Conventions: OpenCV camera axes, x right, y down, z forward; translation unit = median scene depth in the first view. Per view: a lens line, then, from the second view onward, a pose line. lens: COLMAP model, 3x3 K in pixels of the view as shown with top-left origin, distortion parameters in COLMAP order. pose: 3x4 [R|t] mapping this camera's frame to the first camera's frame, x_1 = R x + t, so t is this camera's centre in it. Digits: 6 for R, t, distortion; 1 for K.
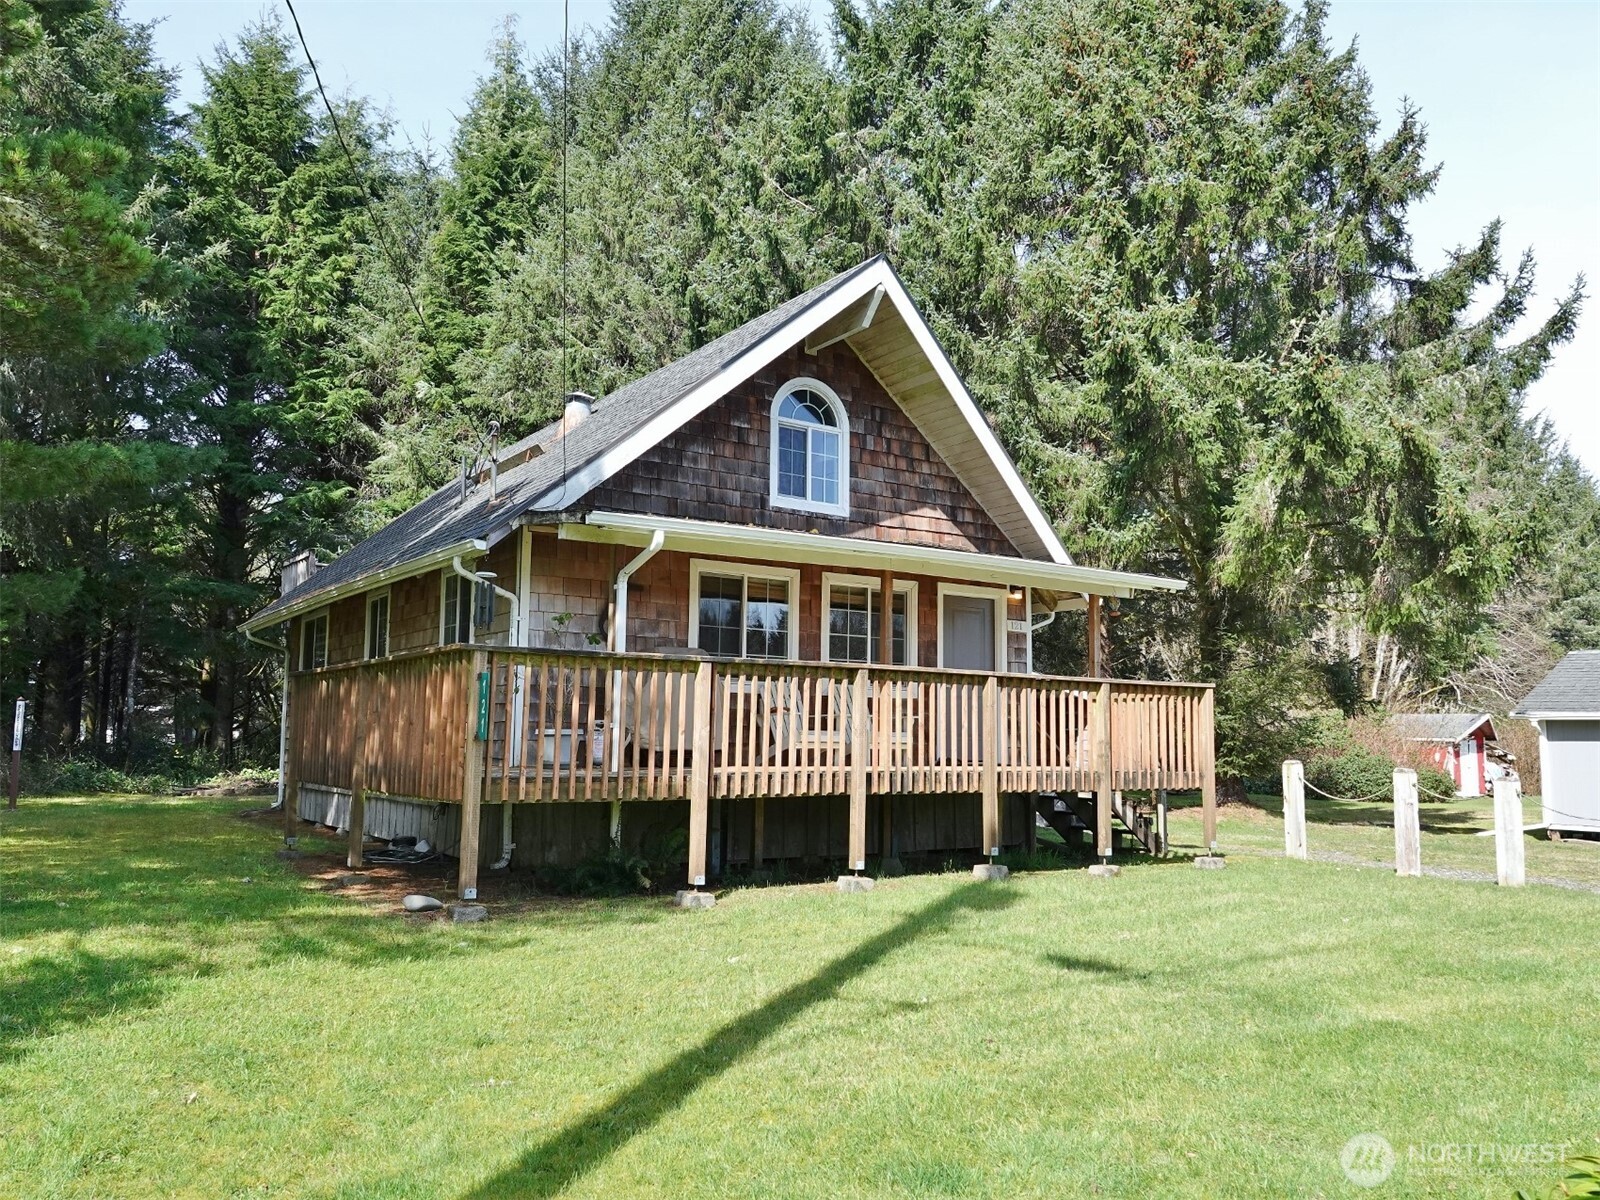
lens RADIAL K [[1259.5, 0, 801.5], [0, 1259.5, 607.2], [0, 0, 1]] dist [0.006658, -0.001164]
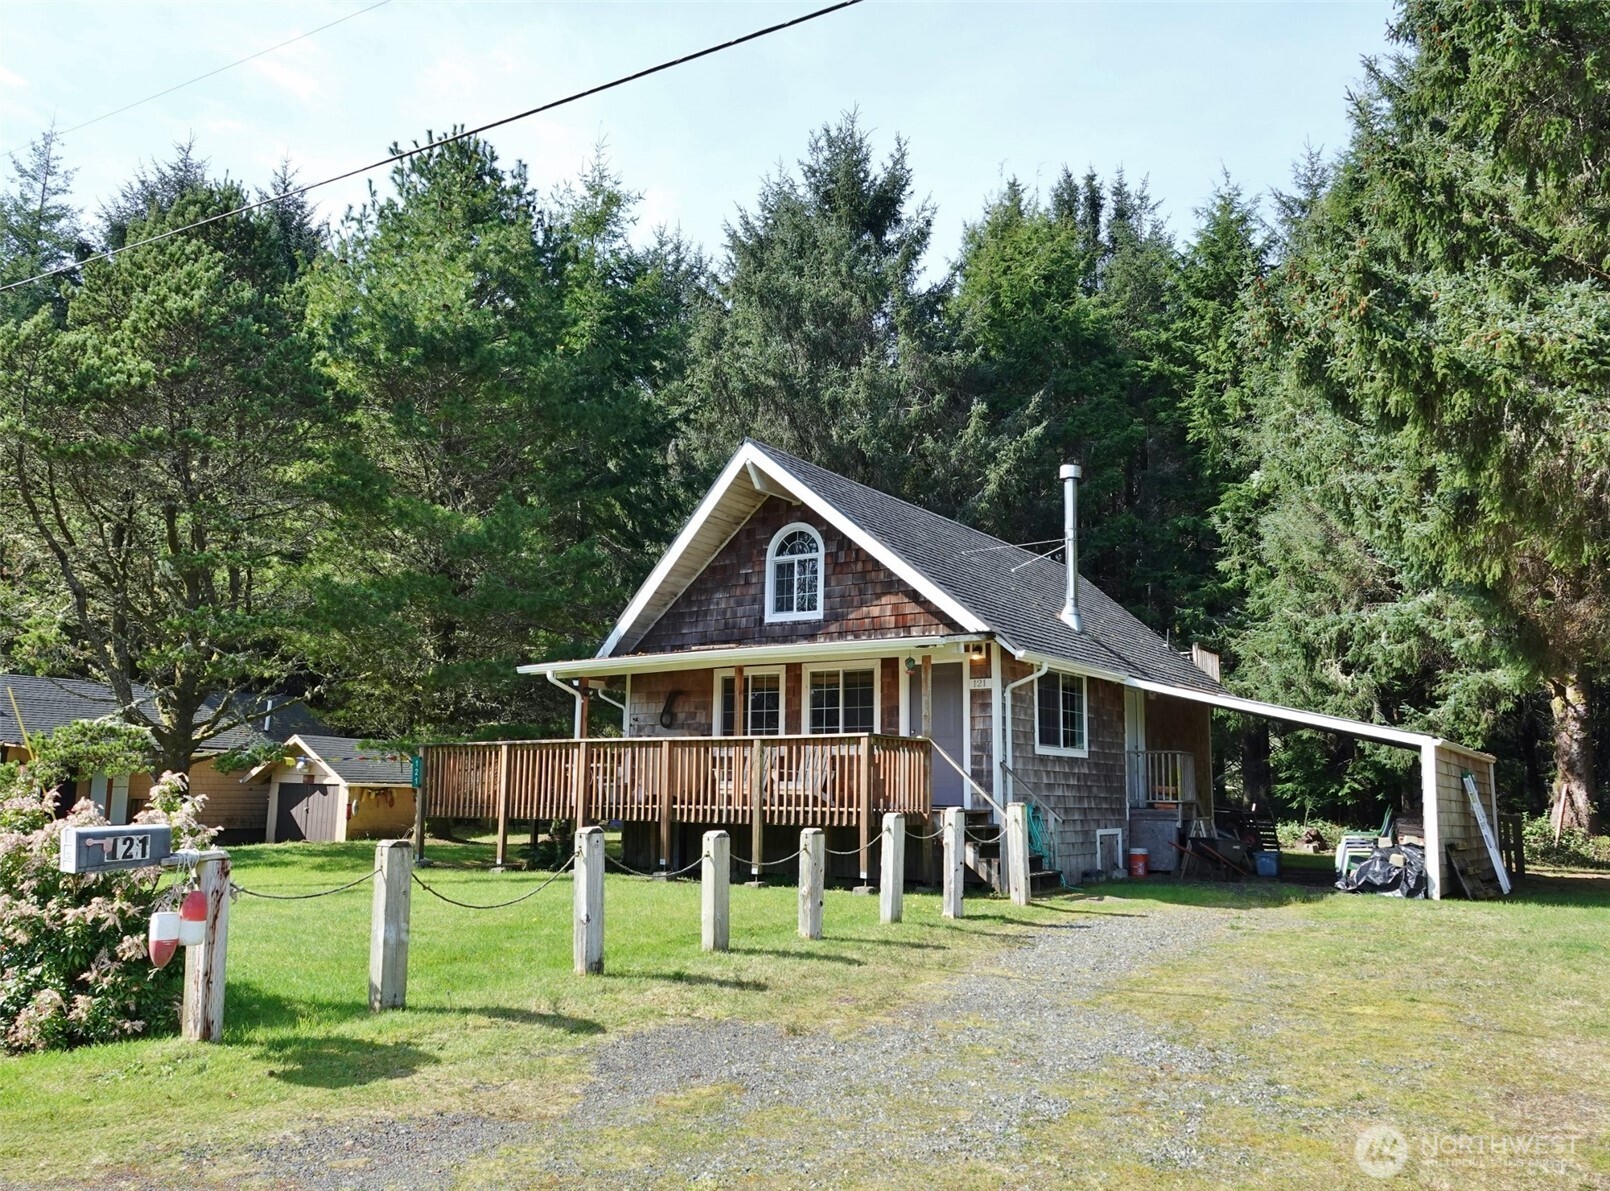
lens RADIAL K [[1267.4, 0, 780.7], [0, 1267.4, 594.2], [0, 0, 1]] dist [0.006658, -0.001164]
pose [[0.359397, -0.153044, -0.920550, 1.173425], [0.093661, 0.987395, -0.127591, 0.064801], [0.928473, -0.040364, 0.369201, 0.441497]]
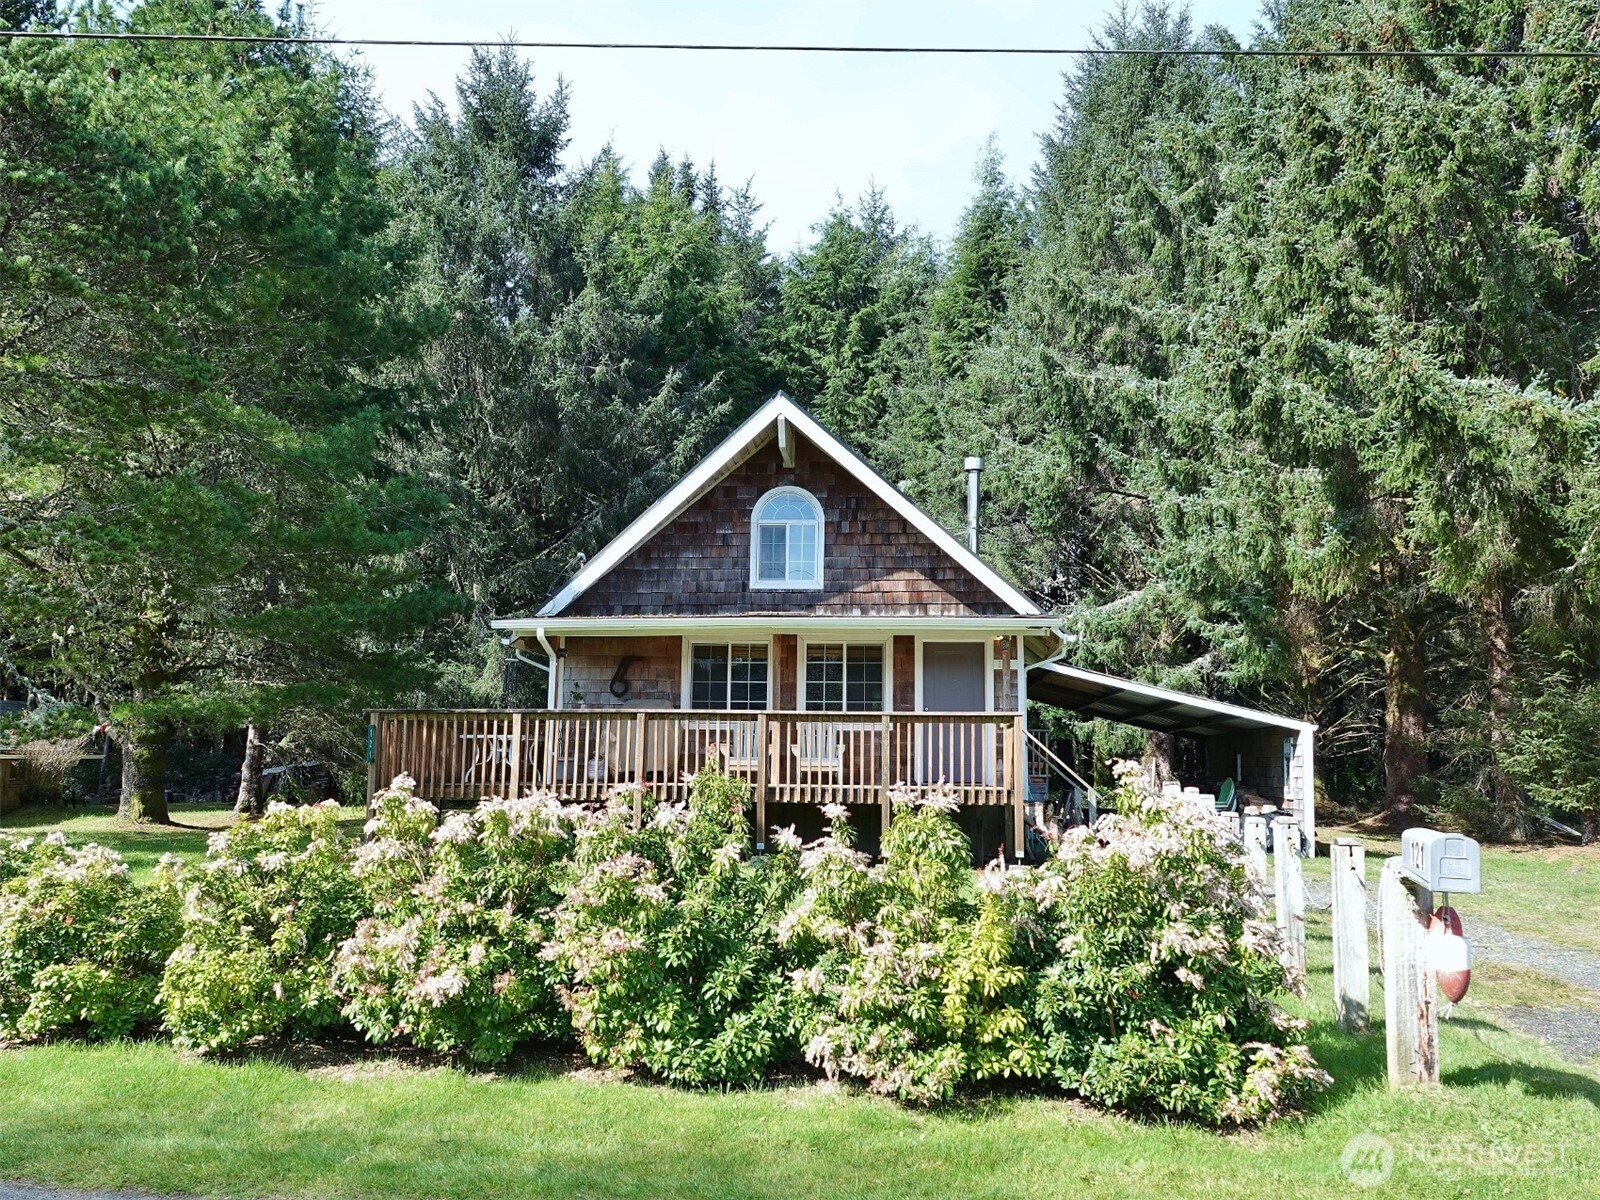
lens RADIAL K [[1259.5, 0, 801.3], [0, 1259.5, 592.7], [0, 0, 1]] dist [0.006658, -0.001164]
pose [[0.779673, -0.092787, -0.619274, 0.758901], [0.067289, 0.995649, -0.064462, 0.011812], [0.622560, 0.008589, 0.782525, -0.008142]]
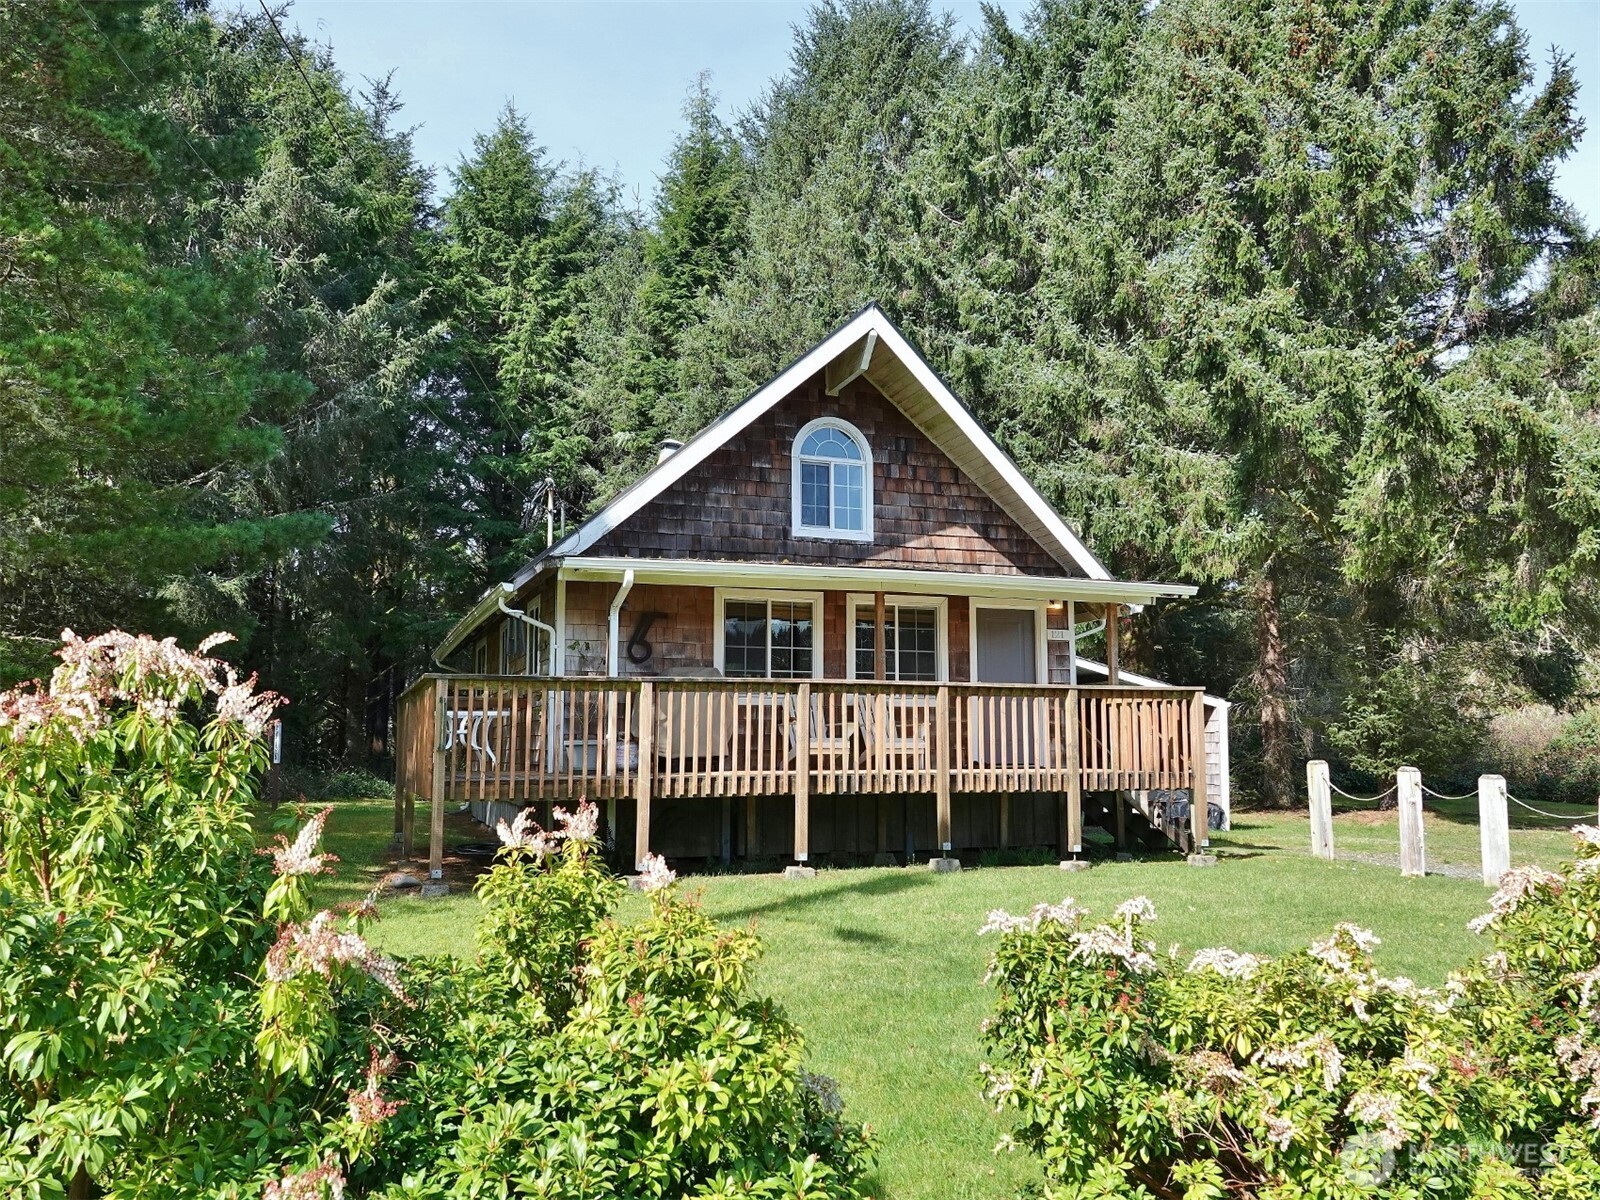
lens RADIAL K [[1259.5, 0, 794.8], [0, 1259.5, 600.2], [0, 0, 1]] dist [0.006658, -0.001164]
pose [[0.968302, -0.042310, -0.246174, 0.223870], [0.039746, 0.999091, -0.015378, -0.006017], [0.246601, 0.005106, 0.969104, -0.068948]]
